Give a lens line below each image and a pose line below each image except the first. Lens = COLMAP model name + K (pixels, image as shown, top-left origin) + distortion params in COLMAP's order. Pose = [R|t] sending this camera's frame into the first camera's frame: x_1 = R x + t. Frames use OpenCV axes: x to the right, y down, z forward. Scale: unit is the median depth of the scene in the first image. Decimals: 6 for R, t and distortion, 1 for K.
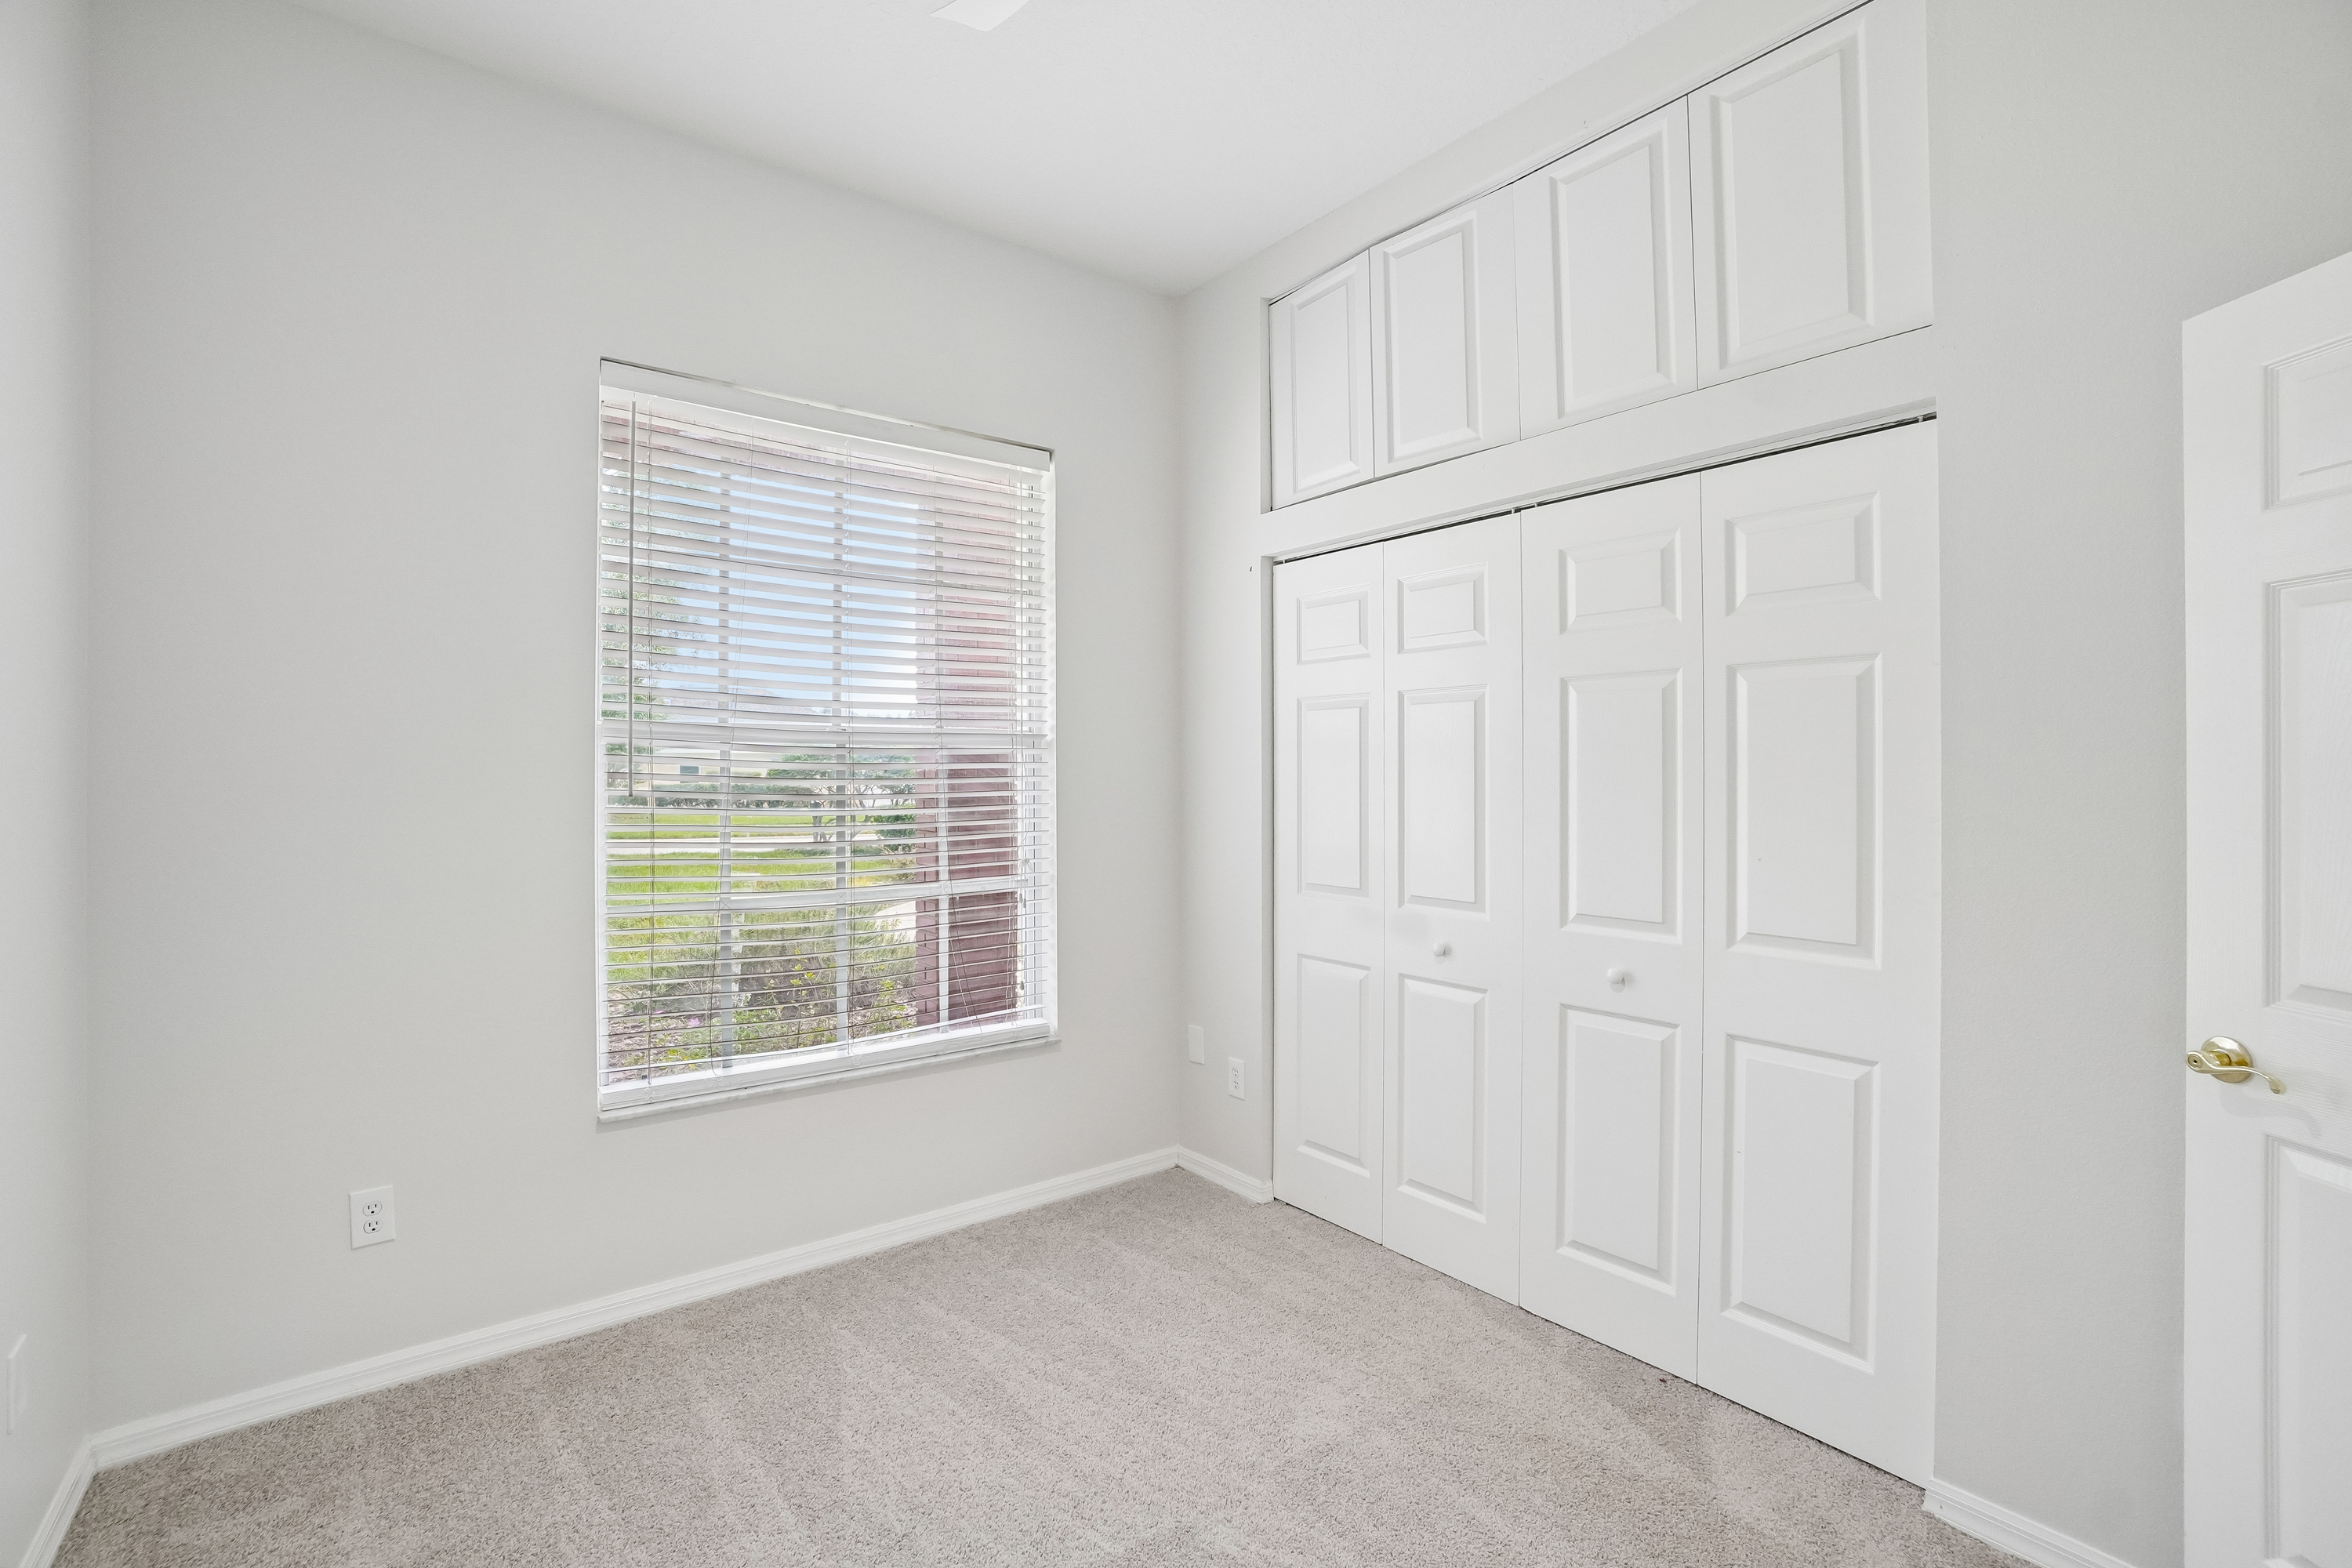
lens RADIAL K [[1032.5, 0, 1184.9], [0, 1032.5, 778.7], [0, 0, 1]] dist [-0.064329, 0.023010]
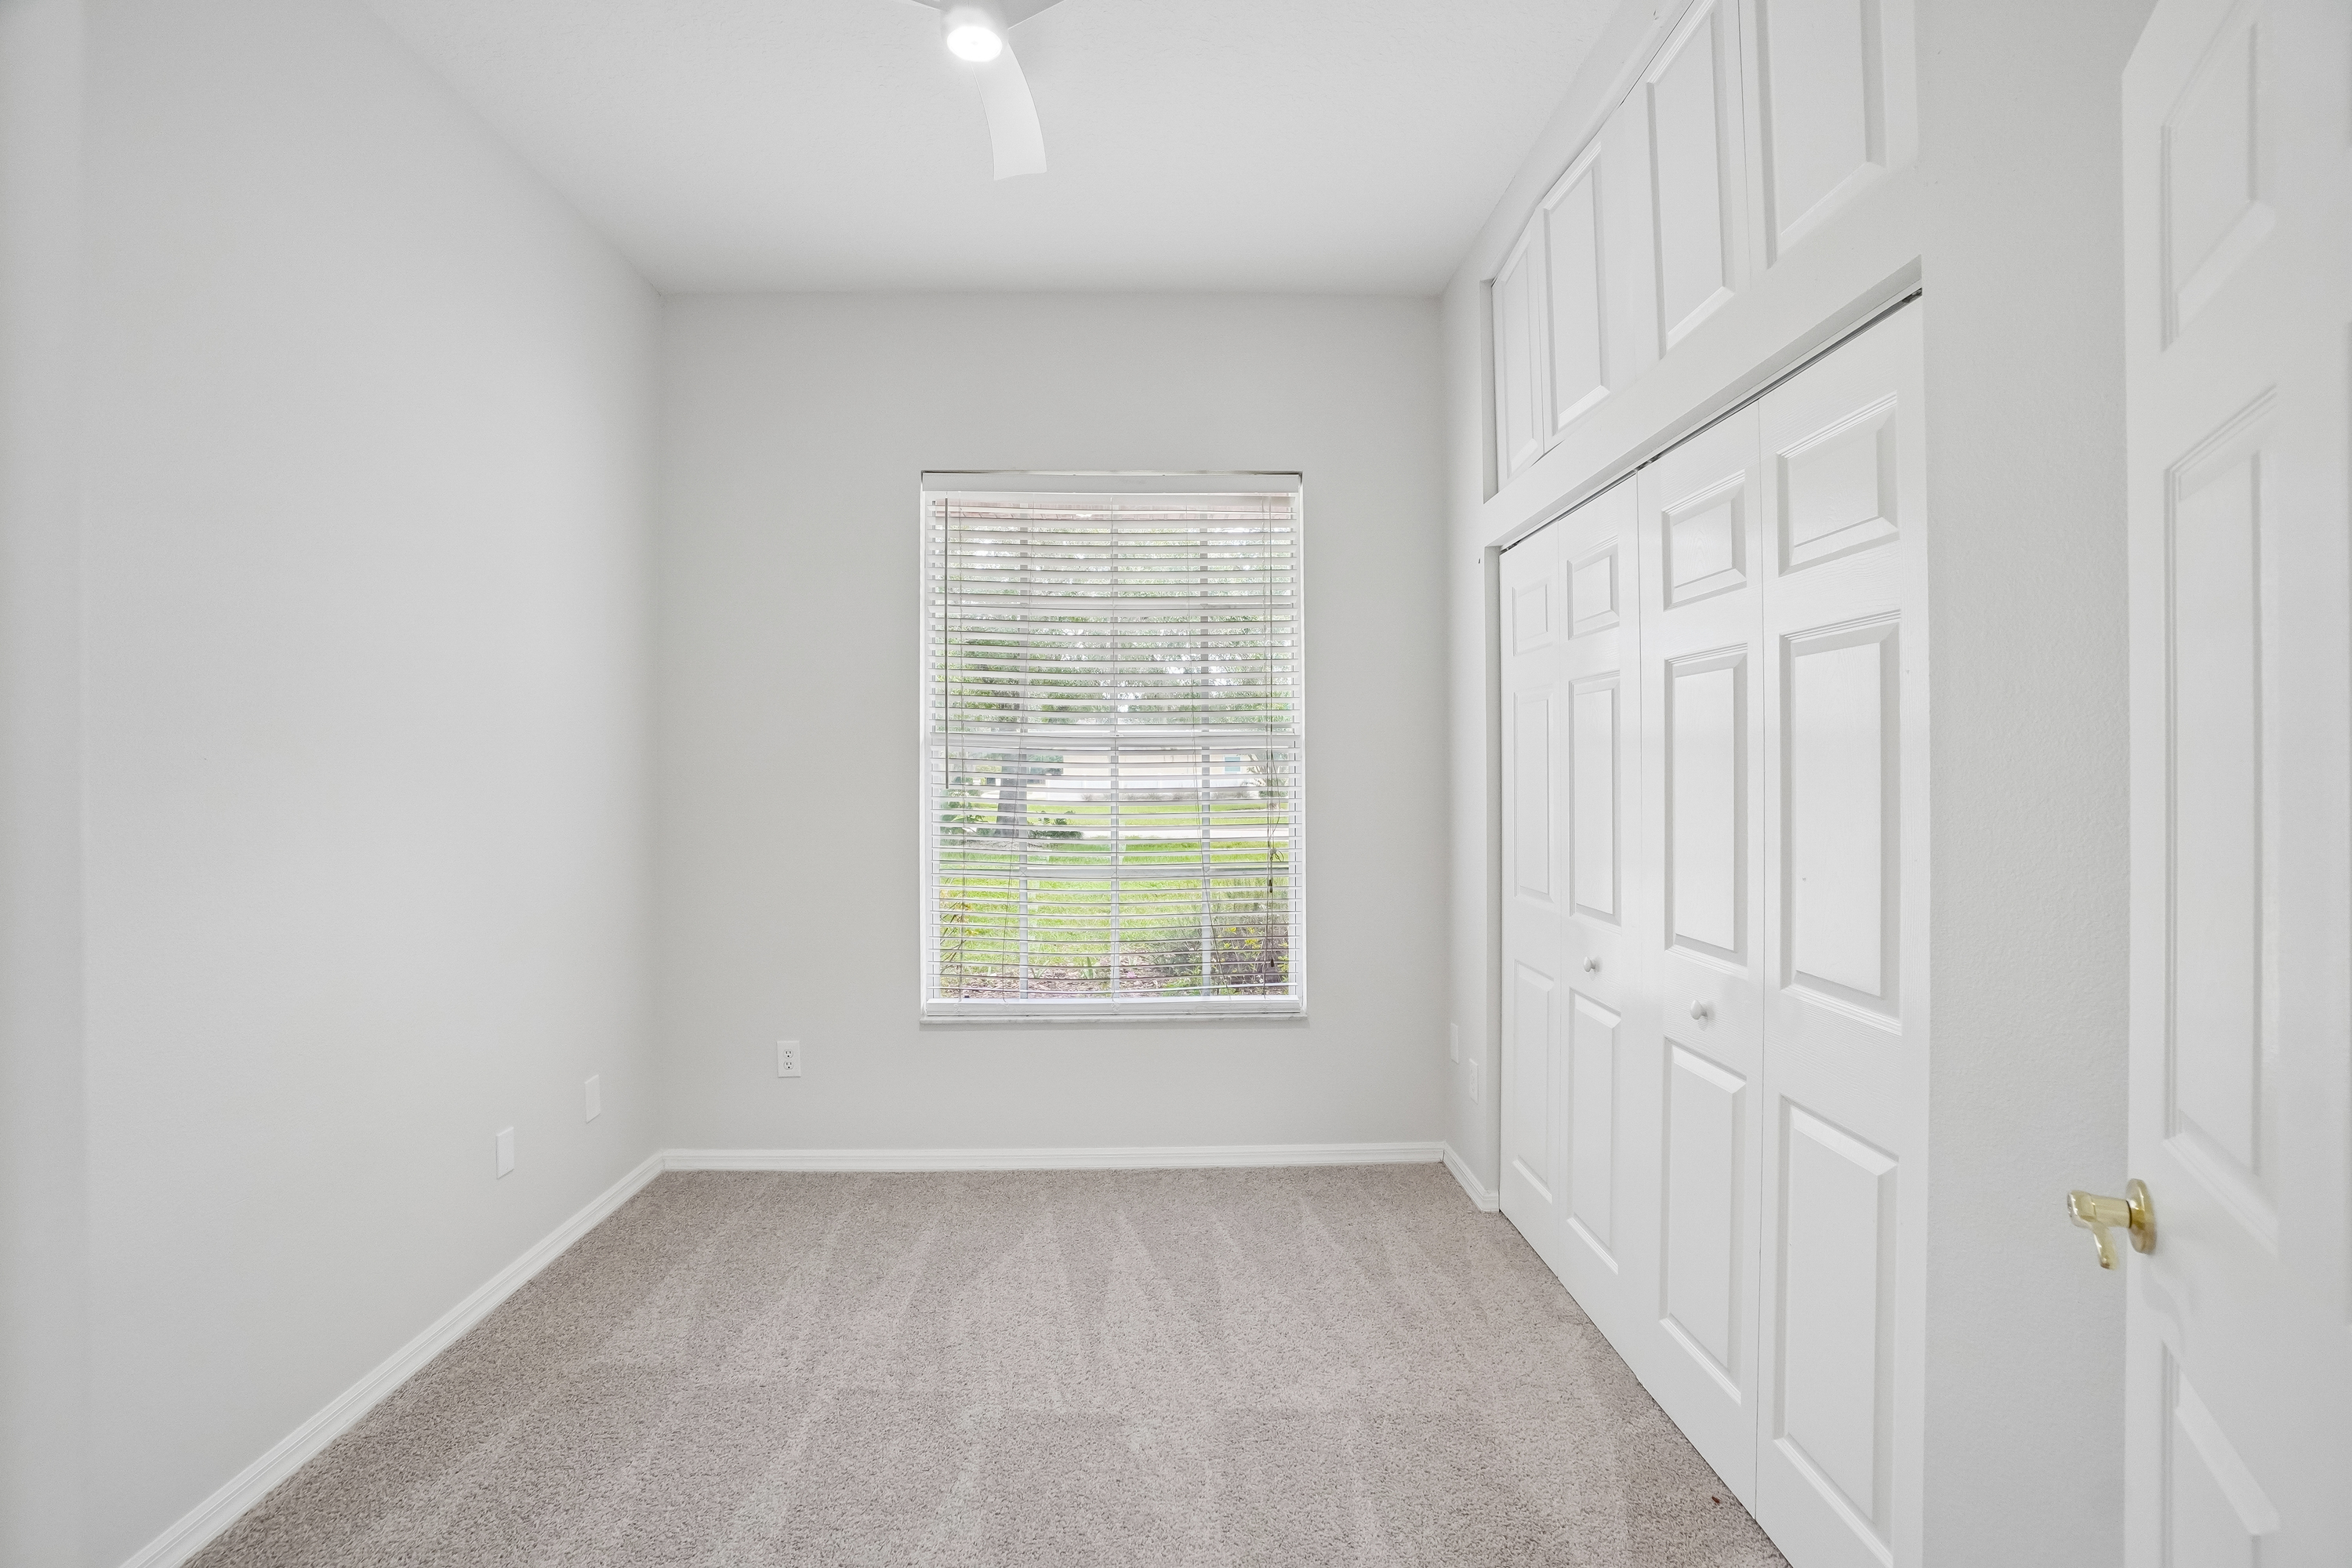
lens RADIAL K [[1031.5, 0, 1187.1], [0, 1031.5, 774.9], [0, 0, 1]] dist [-0.060817, 0.021431]
pose [[0.810675, -0.002228, -0.585492, 0.506401], [0.003640, 0.999993, 0.001234, -0.003177], [0.585485, -0.003131, 0.810677, 0.062243]]
